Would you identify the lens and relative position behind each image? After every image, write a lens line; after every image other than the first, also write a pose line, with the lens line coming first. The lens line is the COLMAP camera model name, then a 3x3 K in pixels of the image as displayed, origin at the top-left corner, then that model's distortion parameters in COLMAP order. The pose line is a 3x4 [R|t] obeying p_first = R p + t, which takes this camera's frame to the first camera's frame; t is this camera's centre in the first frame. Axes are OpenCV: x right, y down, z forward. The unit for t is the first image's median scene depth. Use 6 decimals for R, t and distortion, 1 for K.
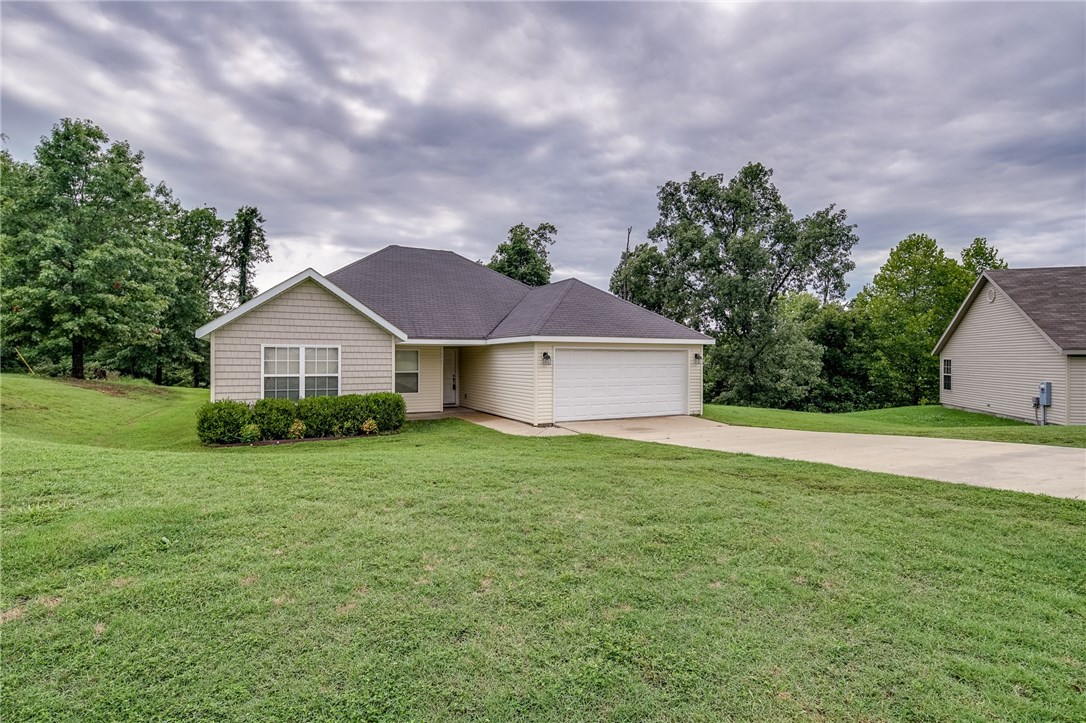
lens RADIAL K [[535.8, 0, 534.6], [0, 535.8, 355.5], [0, 0, 1]] dist [0.015565, -0.006669]
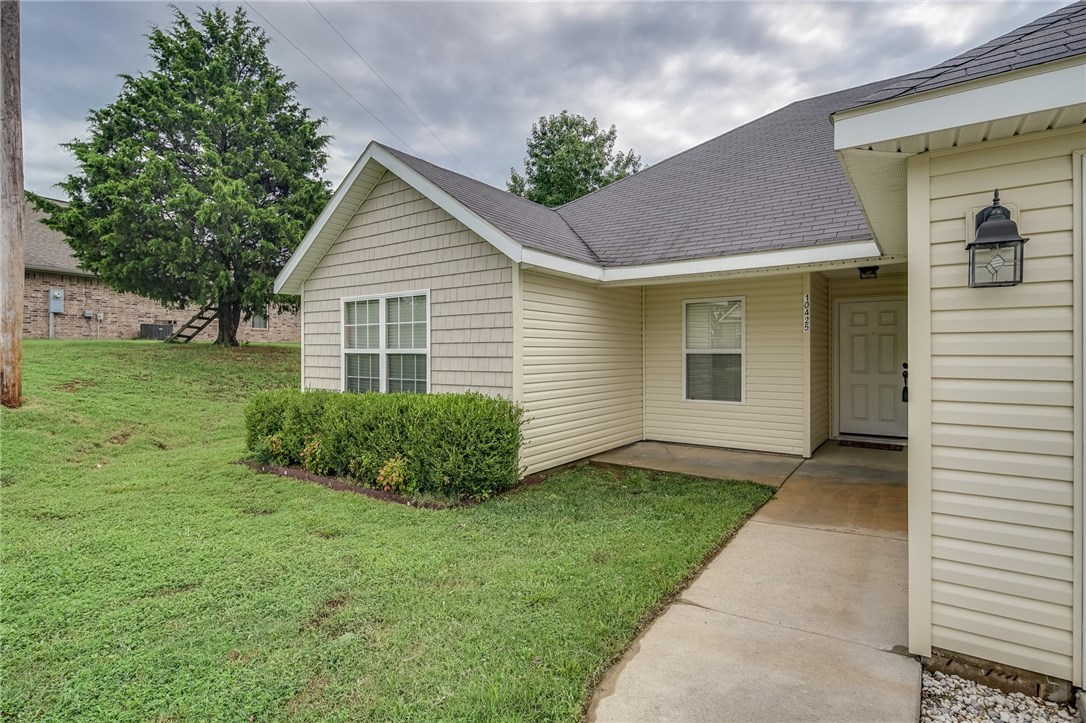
lens RADIAL K [[535.8, 0, 534.6], [0, 535.8, 355.5], [0, 0, 1]] dist [0.015565, -0.006669]
pose [[0.468144, 0.003828, -0.883644, 0.103835], [0.011485, 0.999880, 0.010417, 0.036334], [0.883577, -0.015025, 0.468044, 0.860381]]
